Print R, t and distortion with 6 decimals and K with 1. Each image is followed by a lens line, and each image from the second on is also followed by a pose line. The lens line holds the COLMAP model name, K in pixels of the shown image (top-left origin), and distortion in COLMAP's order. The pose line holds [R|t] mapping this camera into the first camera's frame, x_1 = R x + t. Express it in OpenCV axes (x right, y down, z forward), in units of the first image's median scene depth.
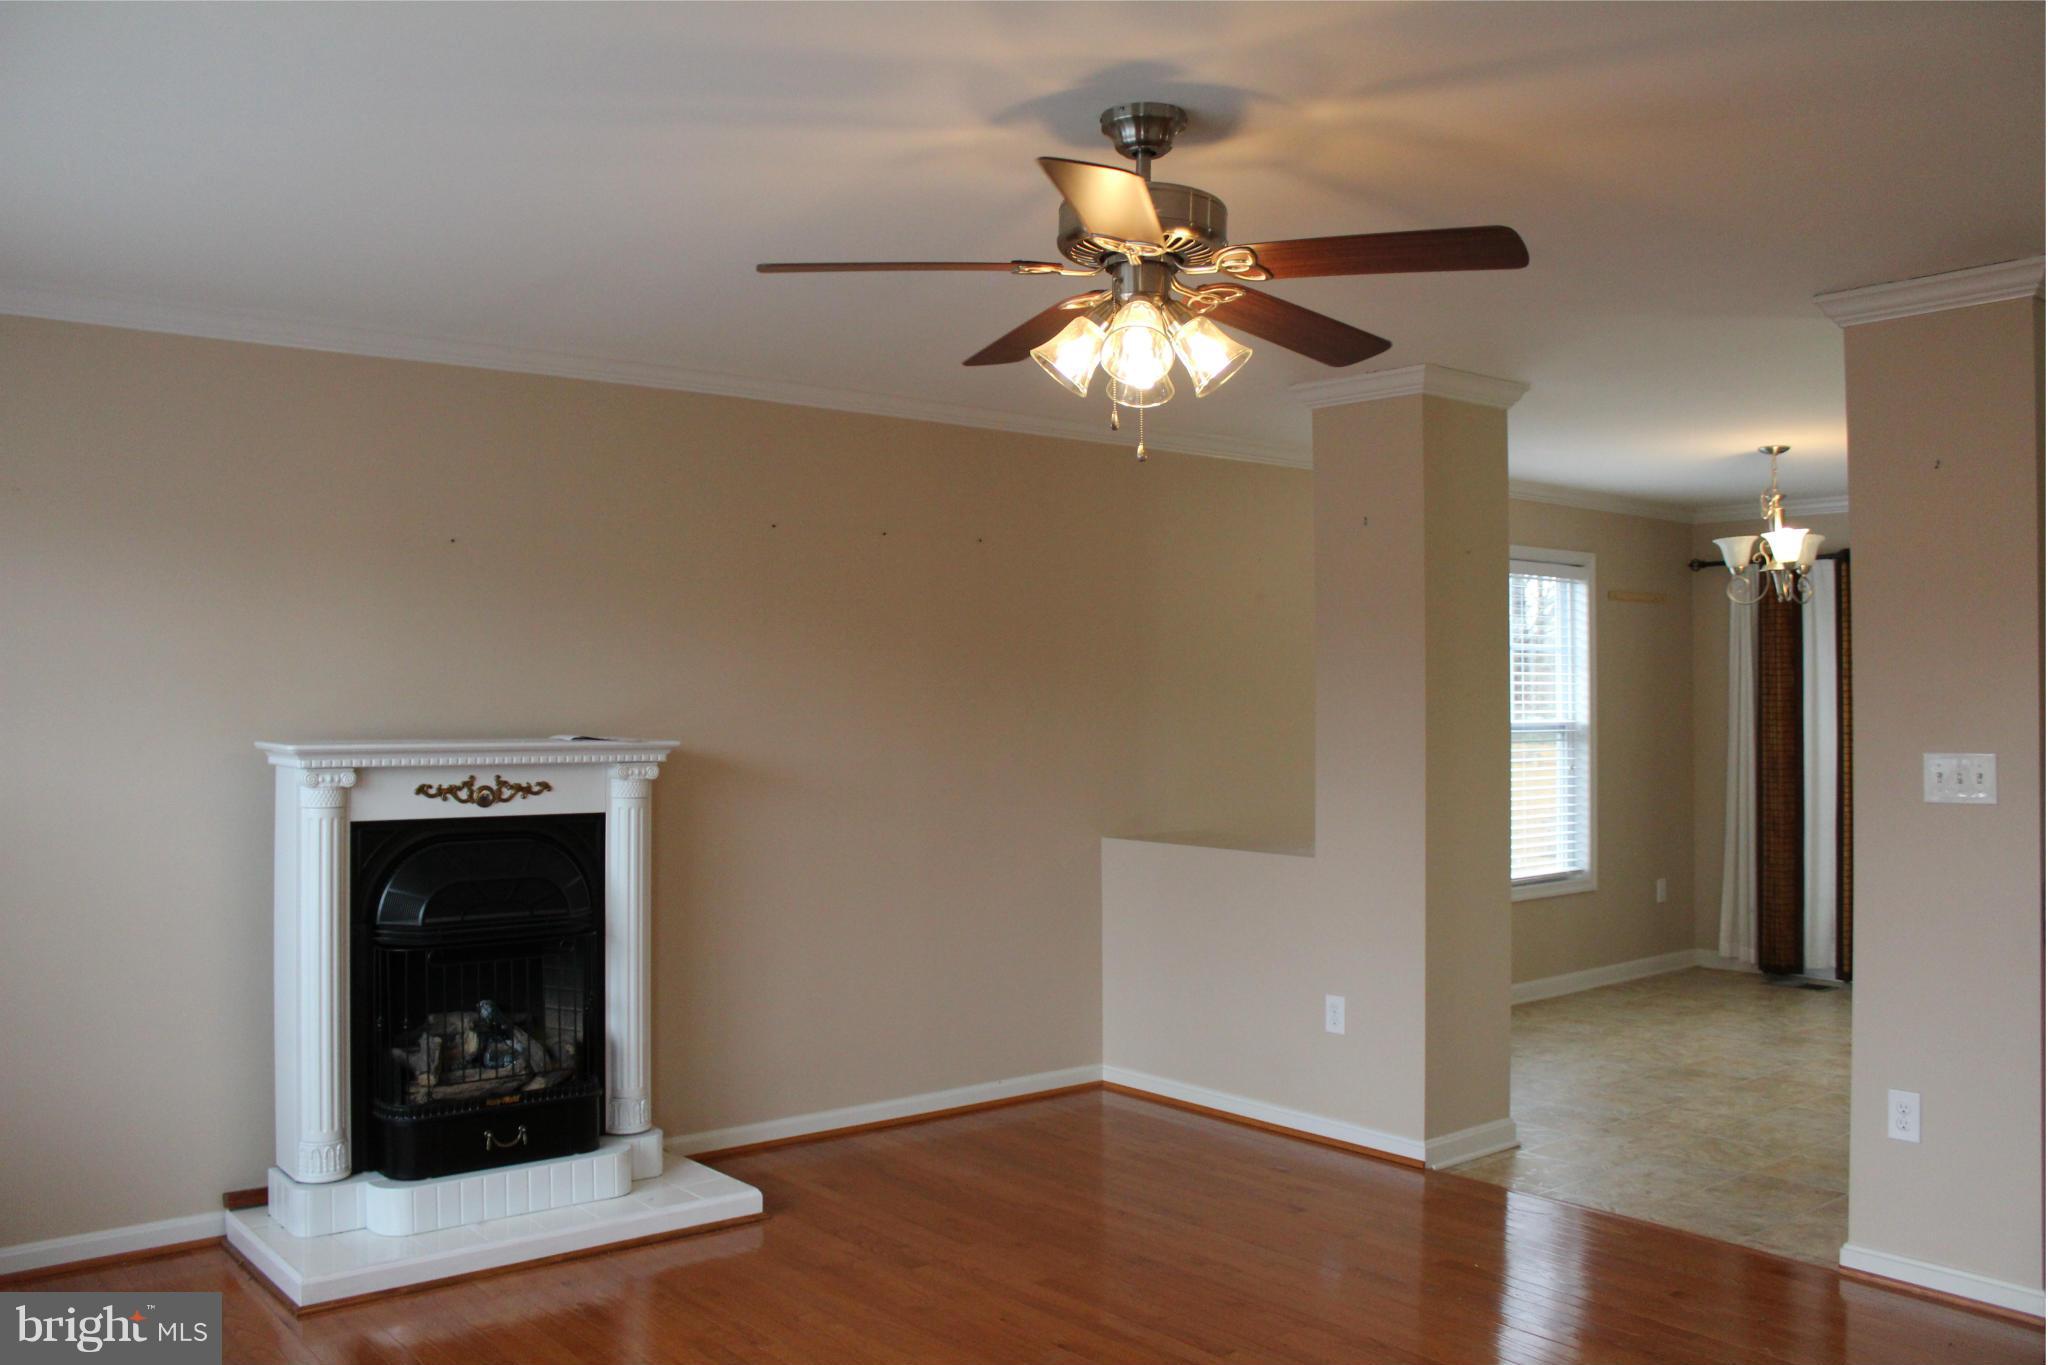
lens RADIAL K [[1695.7, 0, 1015.5], [0, 1695.7, 672.2], [0, 0, 1]] dist [-0.163694, 0.142117]
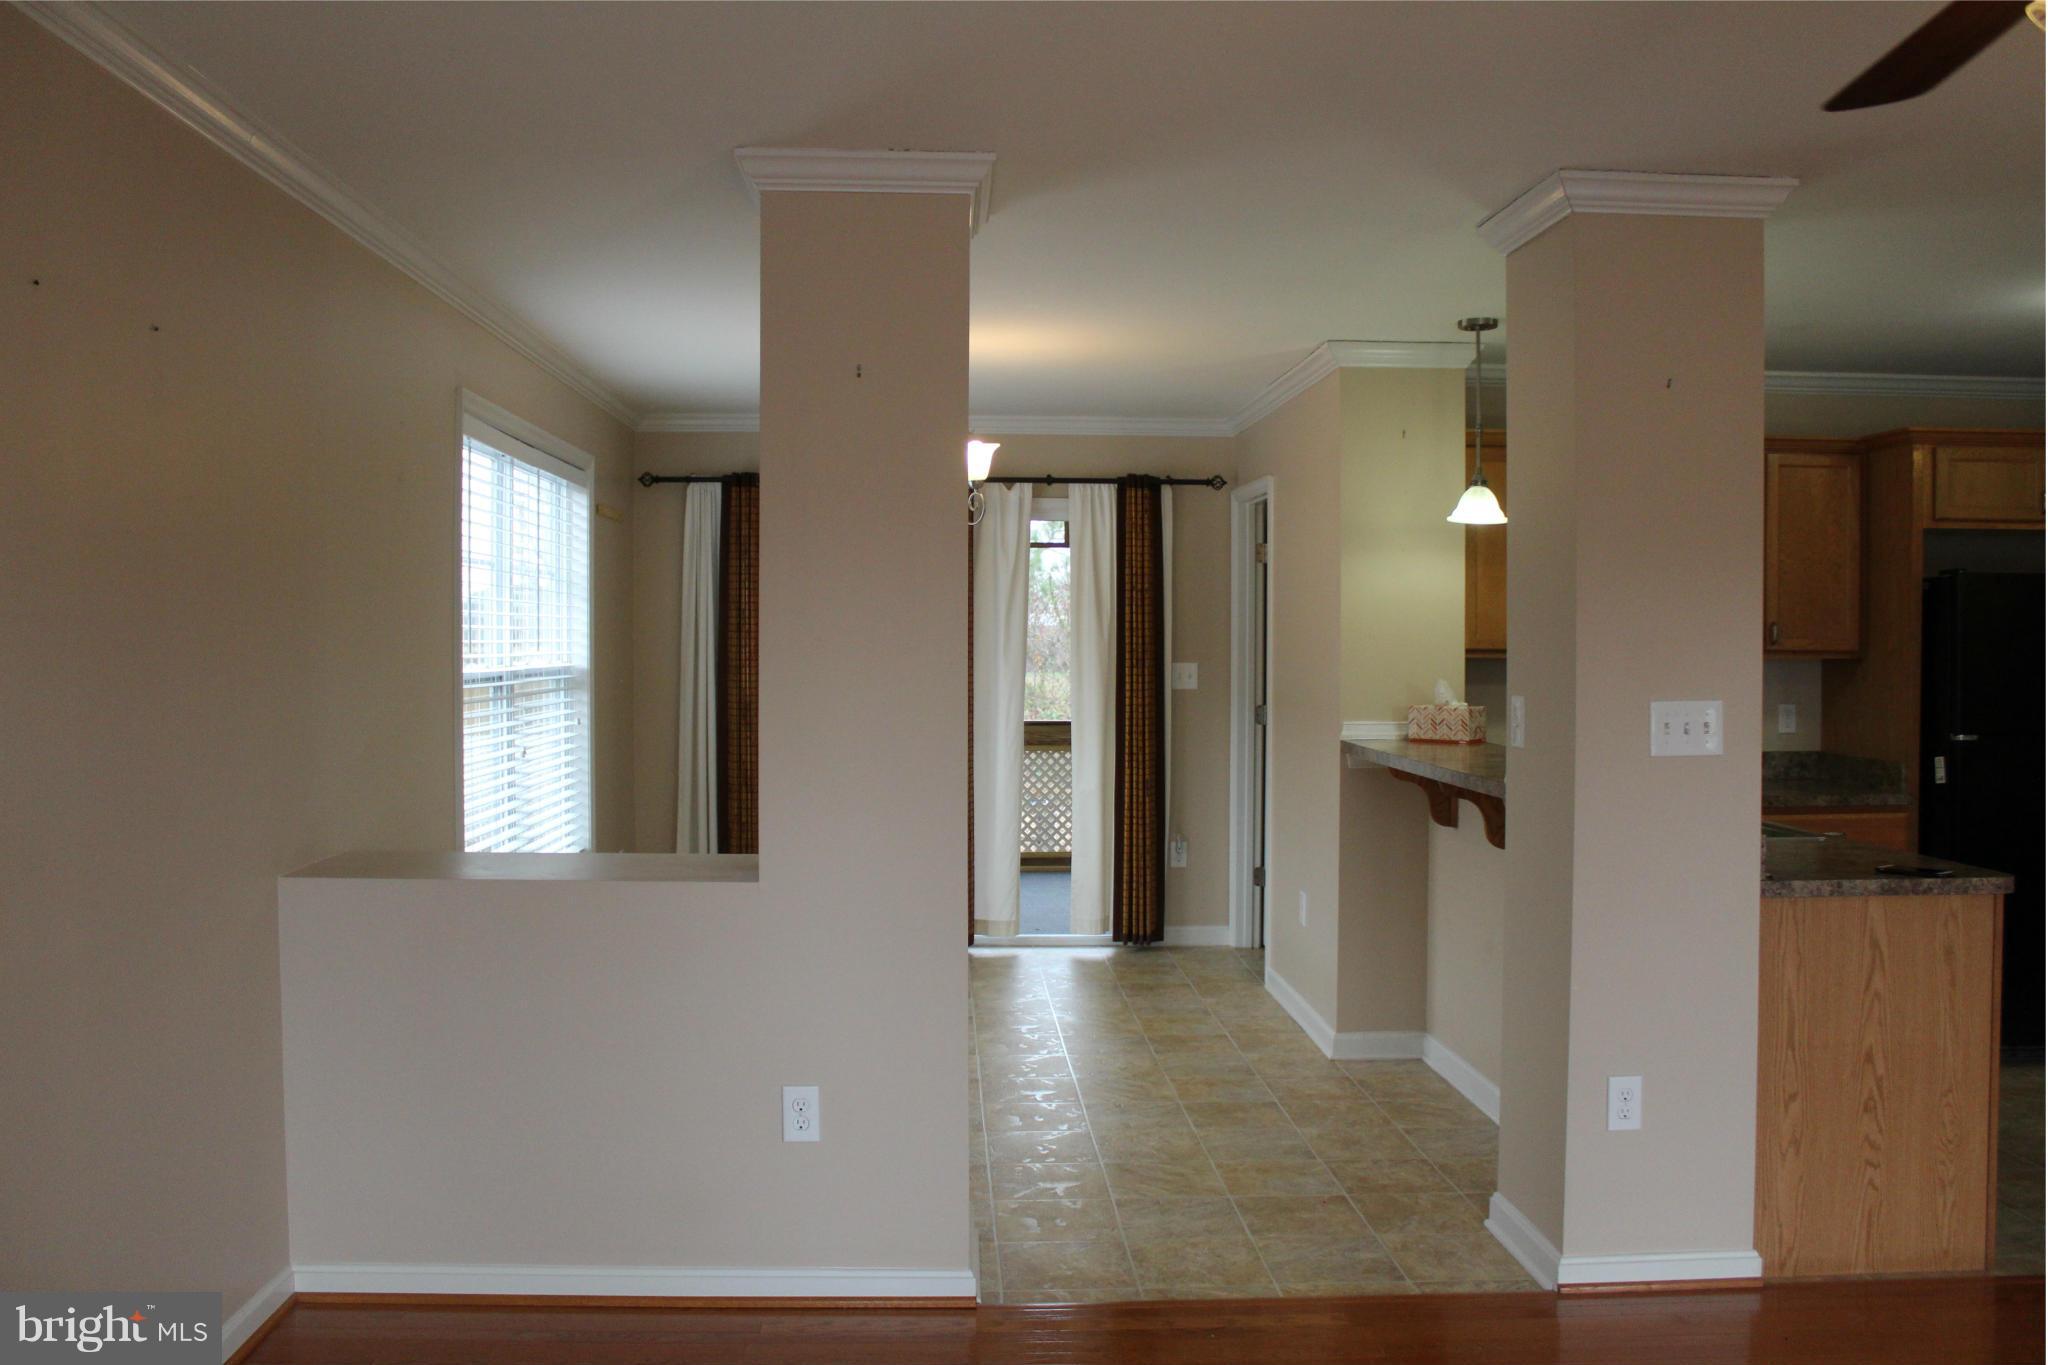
lens RADIAL K [[1691.4, 0, 1024.0], [0, 1691.4, 682.5], [0, 0, 1]] dist [-0.000763, -0.262271]
pose [[0.587638, -0.021227, 0.808846, -0.246525], [-0.015313, 0.999185, 0.037347, 0.005734], [-0.808979, -0.034332, 0.586834, 0.451118]]
